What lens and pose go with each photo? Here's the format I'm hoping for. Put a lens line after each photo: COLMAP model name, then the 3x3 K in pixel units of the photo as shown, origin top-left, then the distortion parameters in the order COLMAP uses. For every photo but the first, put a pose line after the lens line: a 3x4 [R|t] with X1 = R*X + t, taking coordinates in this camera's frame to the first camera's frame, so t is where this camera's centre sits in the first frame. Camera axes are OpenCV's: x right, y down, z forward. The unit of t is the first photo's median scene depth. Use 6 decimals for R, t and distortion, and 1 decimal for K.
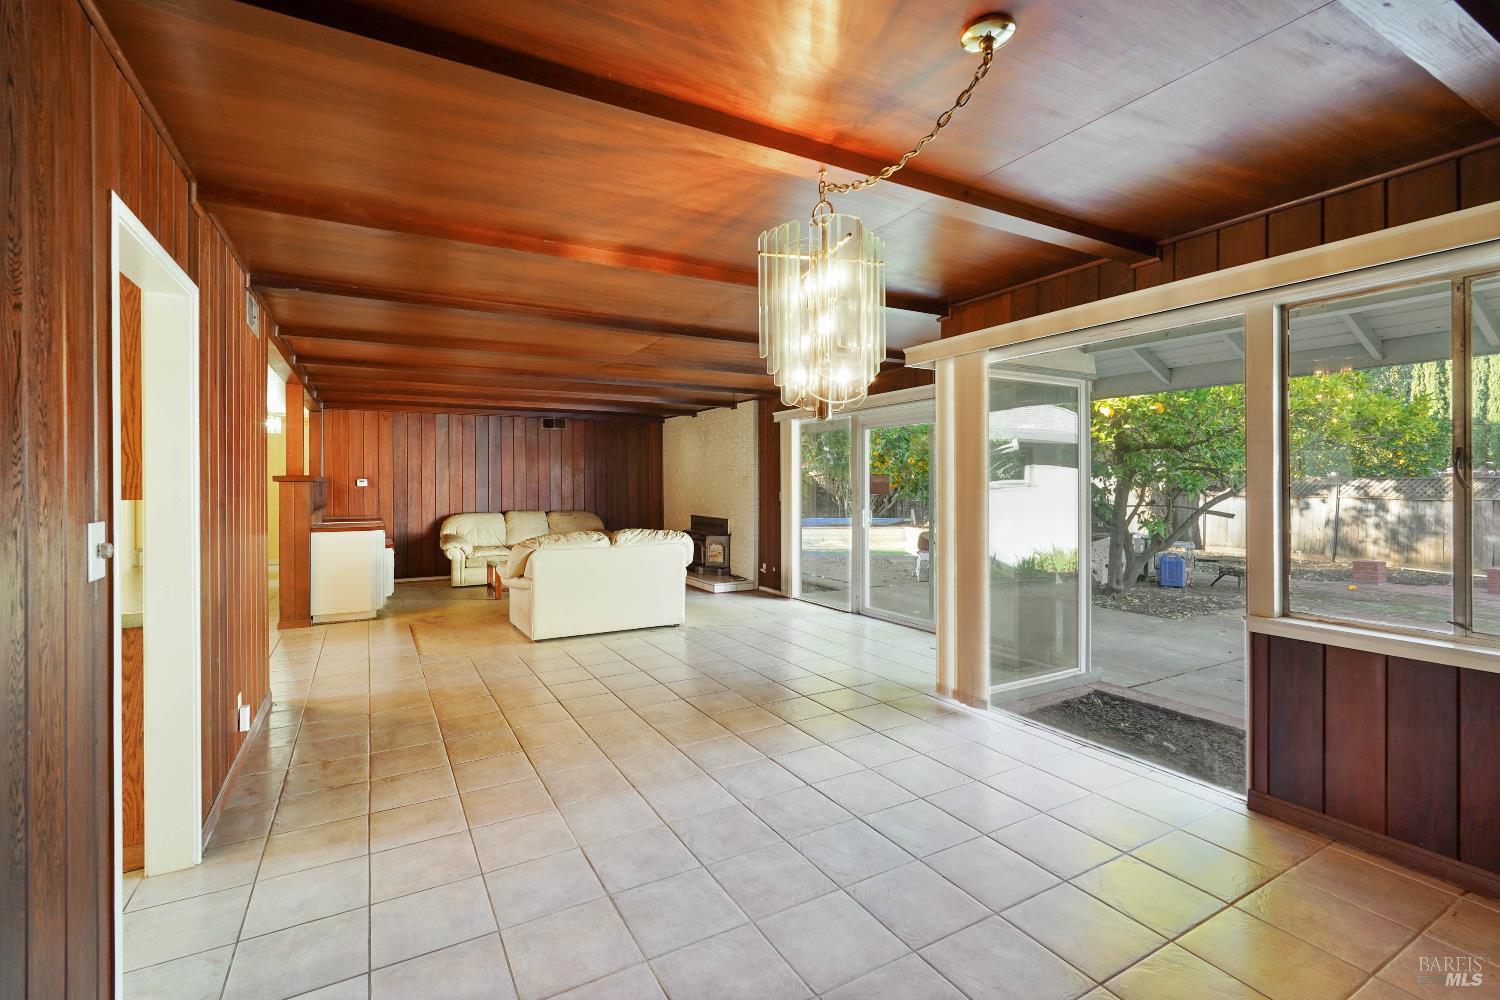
lens RADIAL K [[666.4, 0, 742.8], [0, 666.4, 495.4], [0, 0, 1]] dist [-0.015783, 0.008506]
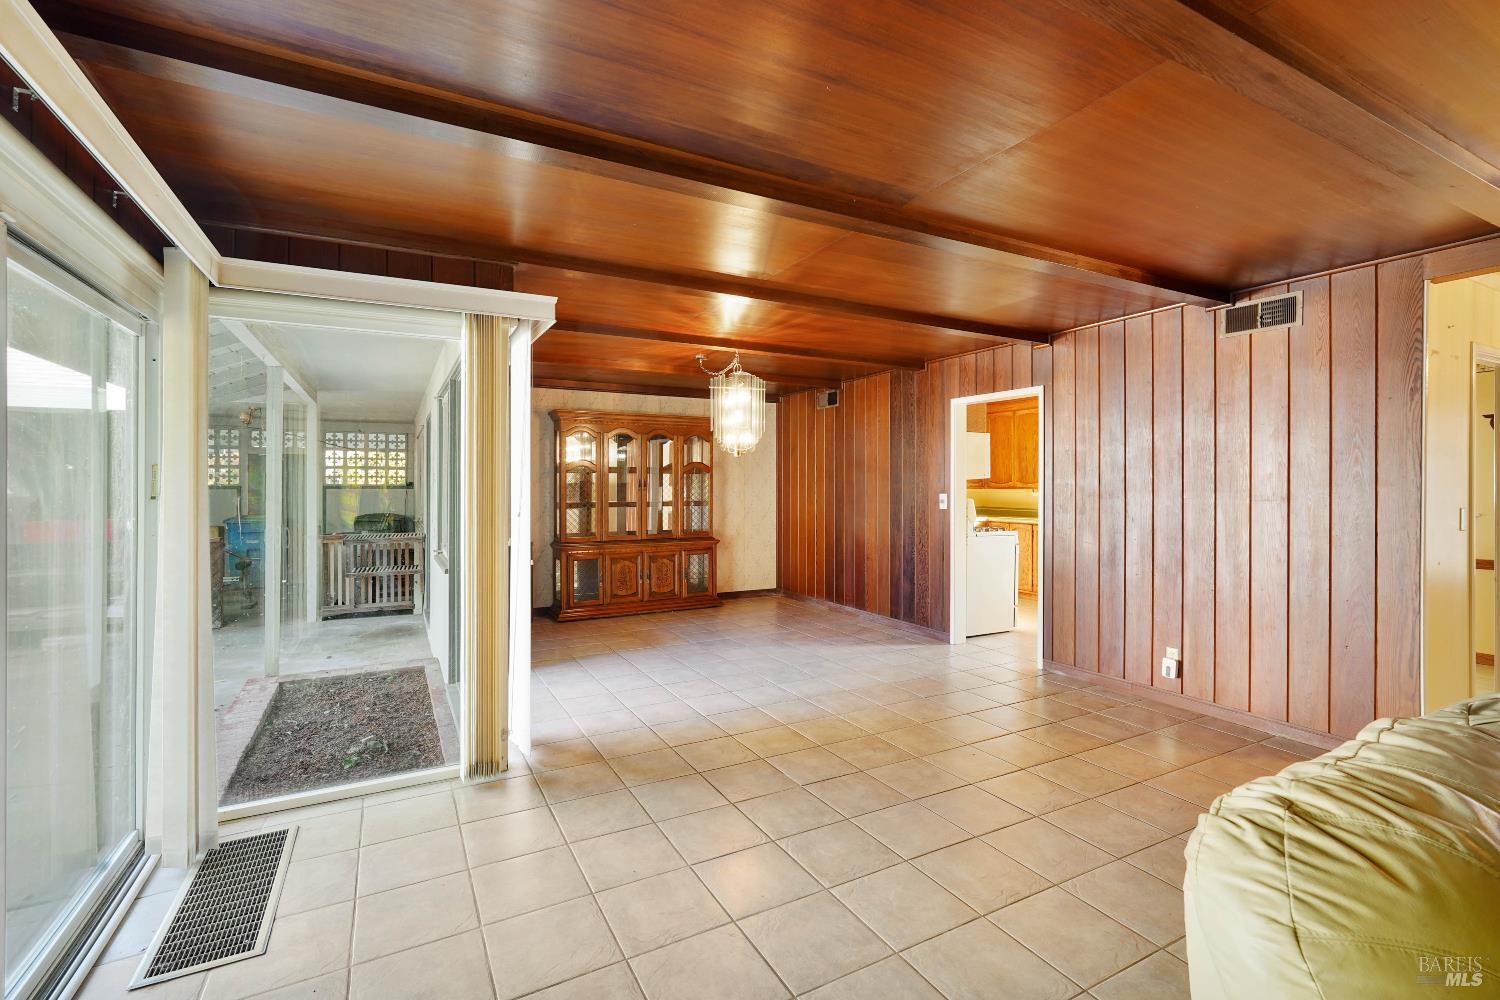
lens RADIAL K [[667.3, 0, 743.0], [0, 667.3, 486.4], [0, 0, 1]] dist [-0.014104, 0.007665]
pose [[-0.999698, 0.003845, 0.024267, 0.028652], [0.004376, 0.999751, 0.021888, -0.038395], [-0.024177, 0.021987, -0.999466, 2.078425]]
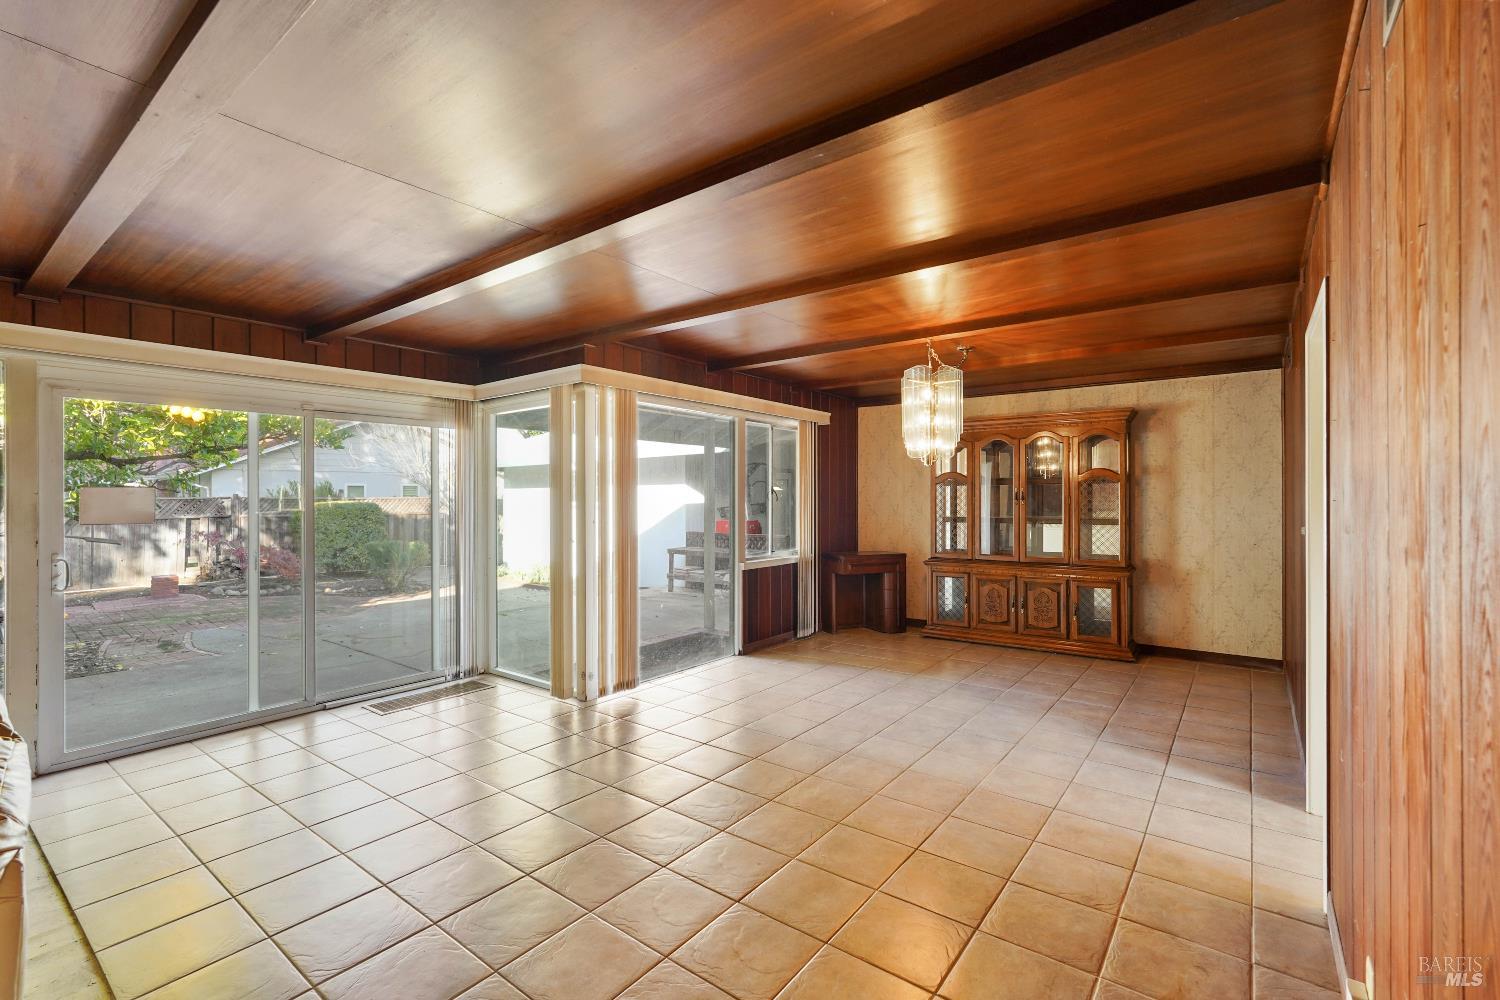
lens RADIAL K [[666.4, 0, 742.8], [0, 666.4, 495.4], [0, 0, 1]] dist [-0.015783, 0.008506]
pose [[-0.391560, 0.008927, 0.920109, -0.917689], [0.023313, 0.999728, 0.000222, -0.024784], [-0.919857, 0.021537, -0.391661, 1.414911]]
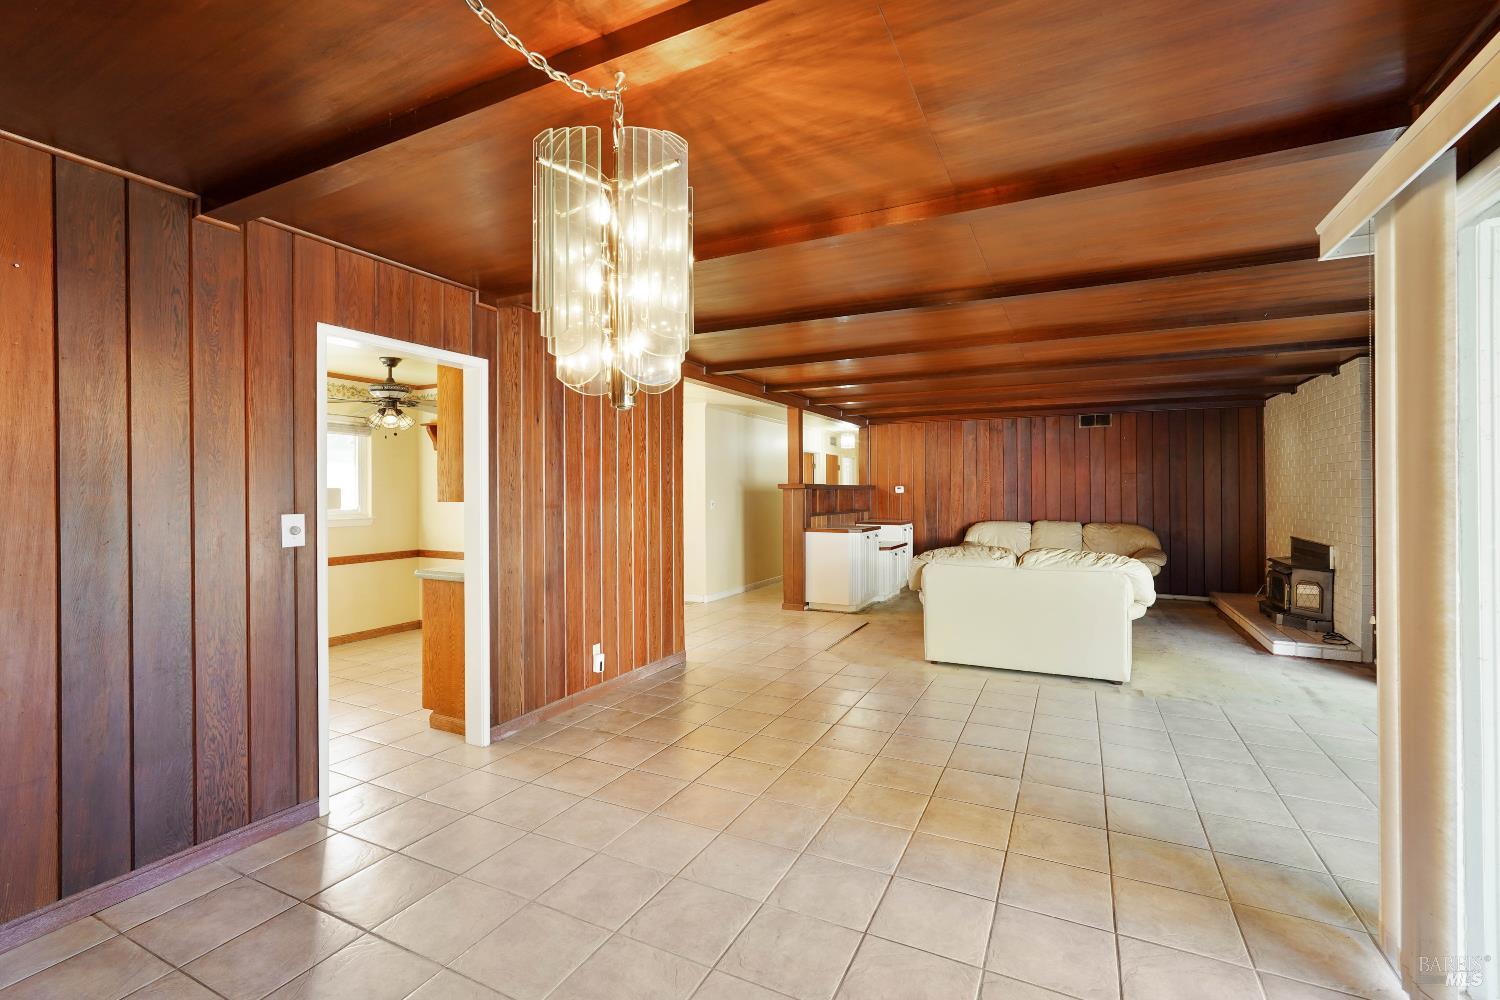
lens RADIAL K [[671.4, 0, 743.1], [0, 671.4, 486.8], [0, 0, 1]] dist [-0.015205, 0.009705]
pose [[0.558350, -0.003191, -0.829599, 0.510234], [-0.015062, 0.999789, -0.013983, -0.010460], [0.829468, 0.020302, 0.558184, 0.426375]]
